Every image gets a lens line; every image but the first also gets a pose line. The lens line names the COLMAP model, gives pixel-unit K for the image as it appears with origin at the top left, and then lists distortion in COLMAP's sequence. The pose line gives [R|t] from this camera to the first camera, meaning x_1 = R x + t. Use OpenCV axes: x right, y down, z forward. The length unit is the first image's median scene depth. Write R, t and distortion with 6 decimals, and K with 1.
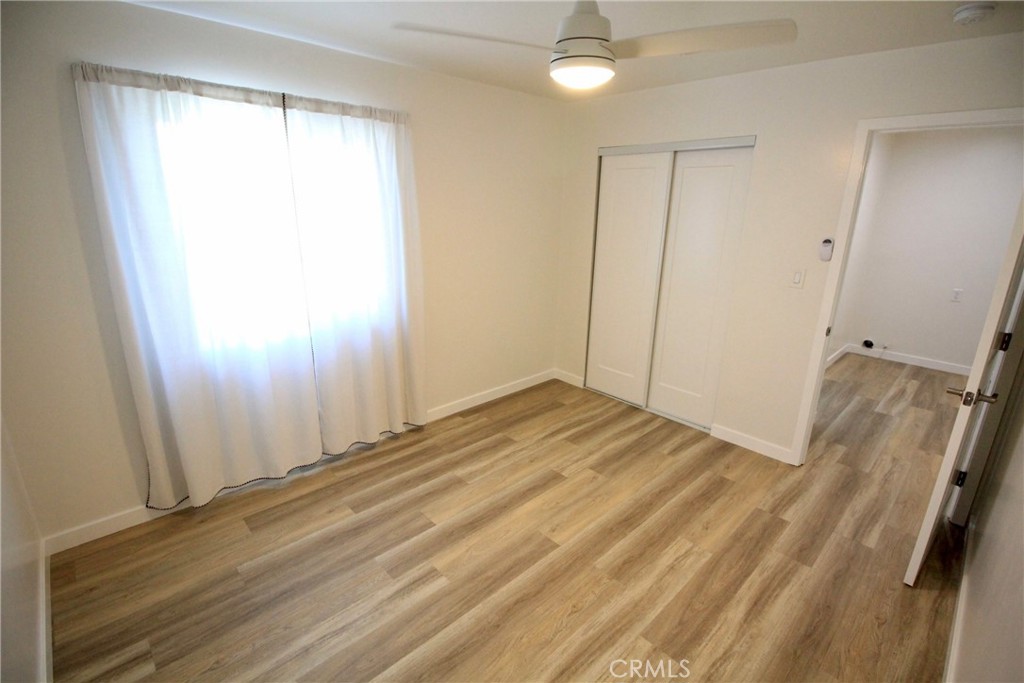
lens RADIAL K [[474.8, 0, 514.8], [0, 474.8, 342.7], [0, 0, 1]] dist [0.001076, -0.015239]
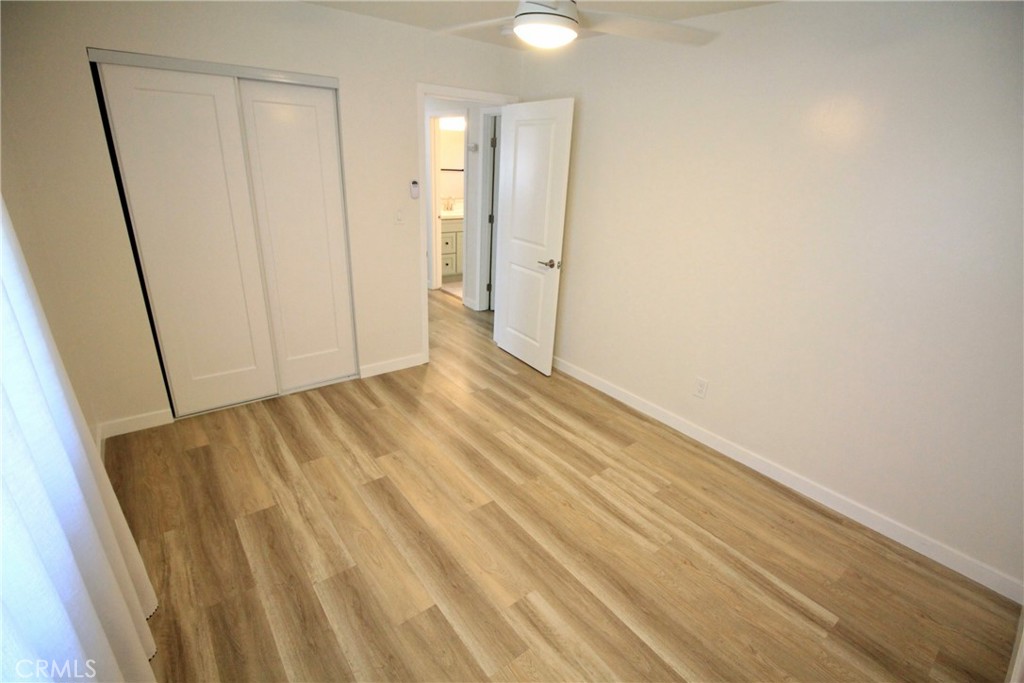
lens RADIAL K [[474.8, 0, 514.8], [0, 474.8, 342.7], [0, 0, 1]] dist [0.001076, -0.015239]
pose [[0.096442, -0.374620, 0.922149, -0.728425], [0.237152, 0.908435, 0.344246, -0.232334], [-0.966674, 0.185490, 0.176453, 0.707394]]
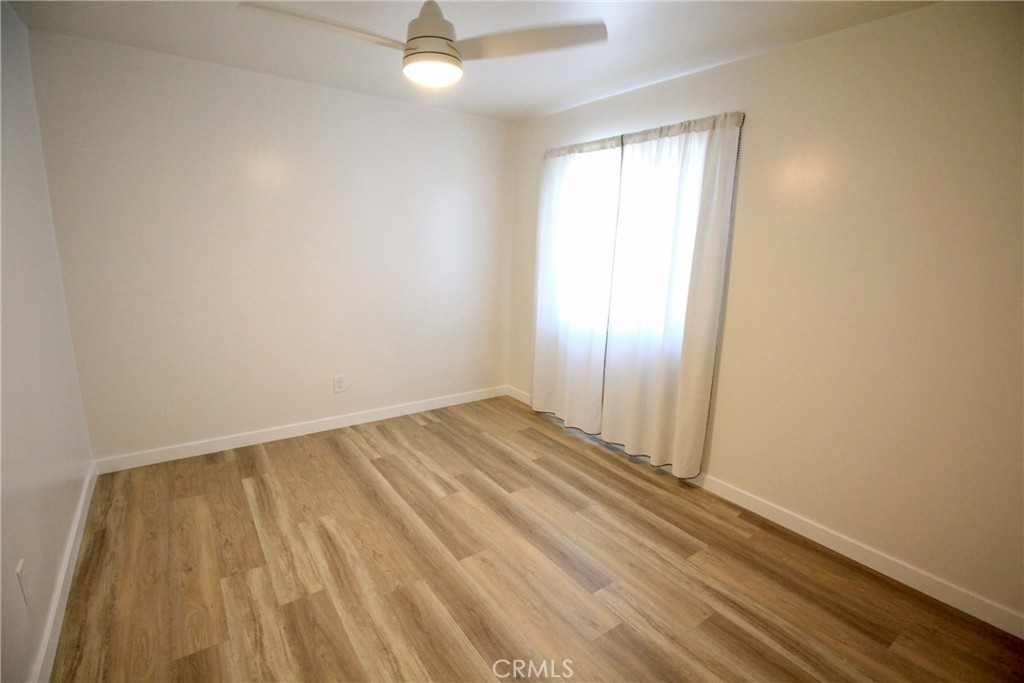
lens RADIAL K [[474.8, 0, 514.8], [0, 474.8, 342.7], [0, 0, 1]] dist [0.001076, -0.015239]
pose [[-0.142012, 0.182870, -0.972826, 0.904834], [-0.313646, 0.923834, 0.219446, -0.204610], [0.938860, 0.336287, -0.073839, 1.028489]]
